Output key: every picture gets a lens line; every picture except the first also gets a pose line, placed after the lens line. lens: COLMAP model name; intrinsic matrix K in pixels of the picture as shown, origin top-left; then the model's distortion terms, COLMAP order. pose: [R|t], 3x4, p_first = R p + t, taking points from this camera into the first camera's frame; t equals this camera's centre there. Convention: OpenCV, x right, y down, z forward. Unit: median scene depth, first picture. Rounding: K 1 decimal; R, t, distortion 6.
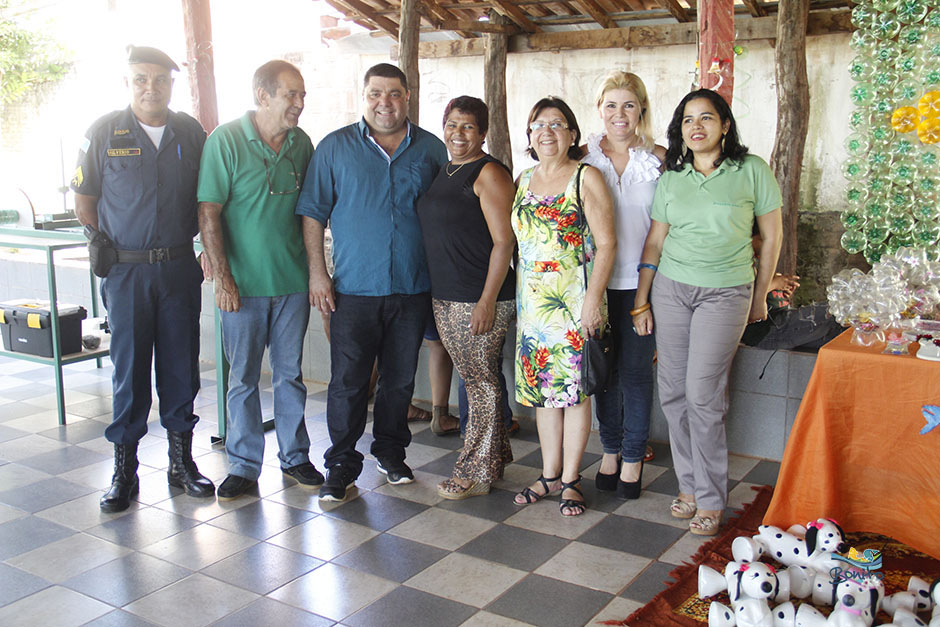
lens RADIAL K [[990.7, 0, 455.5], [0, 990.7, 300.0], [0, 0, 1]] dist [-0.078635, 0.244968]
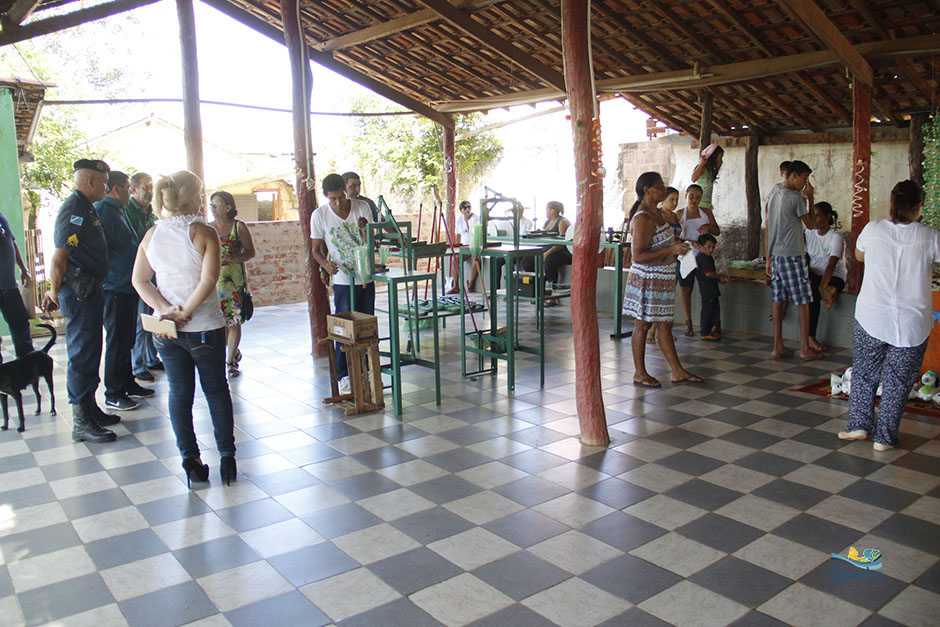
lens RADIAL K [[781.7, 0, 464.8], [0, 781.7, 297.3], [0, 0, 1]] dist [-0.174343, 0.140402]
pose [[0.948763, 0.030288, -0.314533, -0.013917], [-0.035978, 0.999277, -0.012297, 0.072574], [0.313933, 0.022983, 0.949167, -0.562708]]
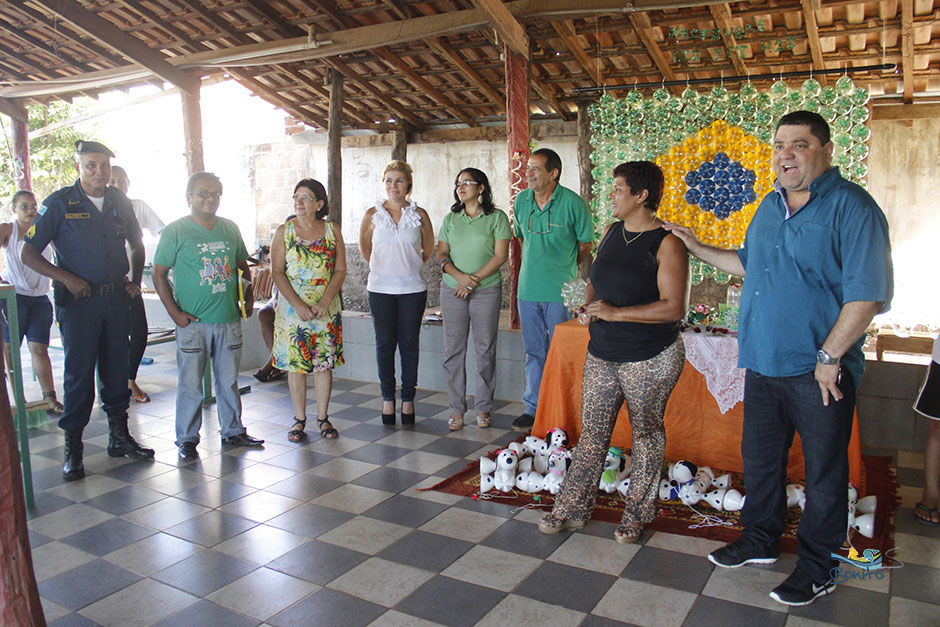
lens RADIAL K [[781.7, 0, 464.8], [0, 781.7, 297.3], [0, 0, 1]] dist [-0.174343, 0.140402]
pose [[0.998374, -0.011613, 0.055807, 0.084234], [0.013916, 0.999060, -0.041061, 0.028261], [-0.055278, 0.041771, 0.997597, -0.161248]]
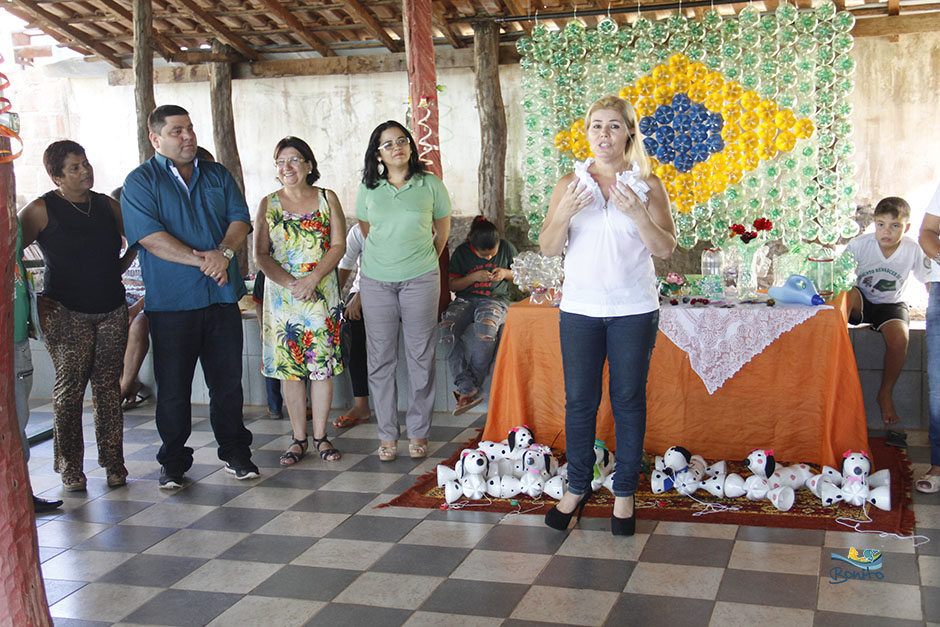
lens RADIAL K [[1237.3, 0, 459.5], [0, 1237.3, 300.9], [0, 0, 1]] dist [0.043657, 0.321748]
pose [[0.963221, -0.068008, 0.259963, -0.087887], [0.077610, 0.996623, -0.026838, 0.044782], [-0.257259, 0.046026, 0.965246, -0.385716]]
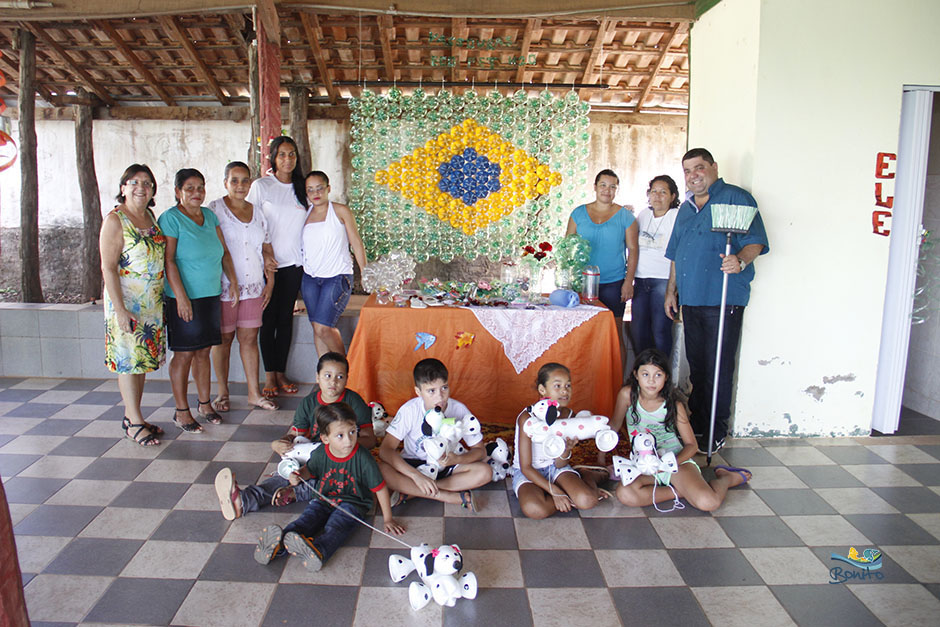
lens RADIAL K [[781.7, 0, 464.8], [0, 781.7, 297.3], [0, 0, 1]] dist [-0.174343, 0.140402]
pose [[0.823917, -0.067405, 0.562688, -0.145703], [0.070045, 0.997400, 0.016917, 0.011319], [-0.562366, 0.025475, 0.826496, -0.149153]]
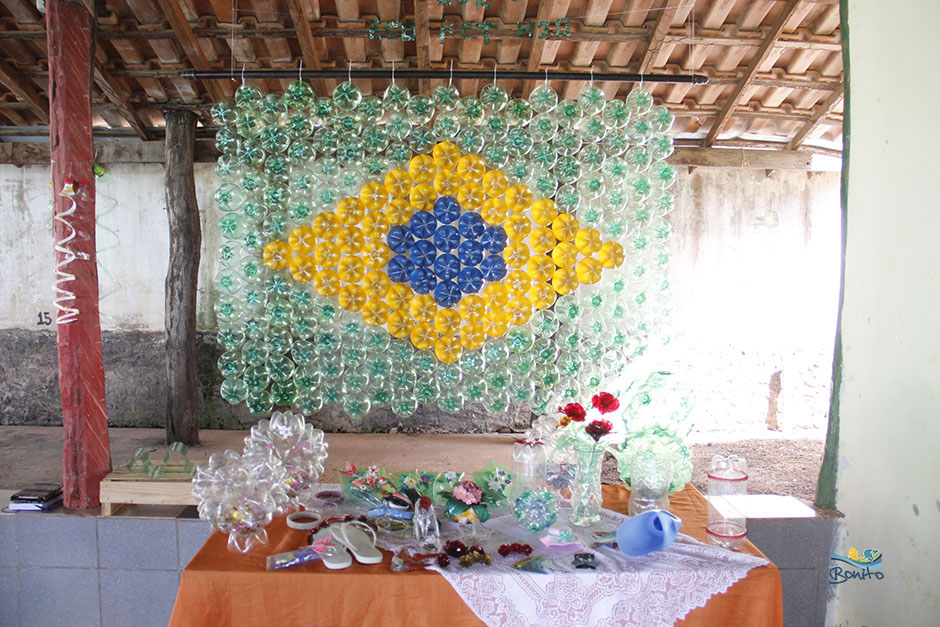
lens RADIAL K [[781.7, 0, 464.8], [0, 781.7, 297.3], [0, 0, 1]] dist [-0.174343, 0.140402]
pose [[0.812751, -0.026813, 0.581994, 0.122231], [0.080877, 0.994461, -0.067128, -0.055834], [-0.576971, 0.101628, 0.810417, 0.221318]]
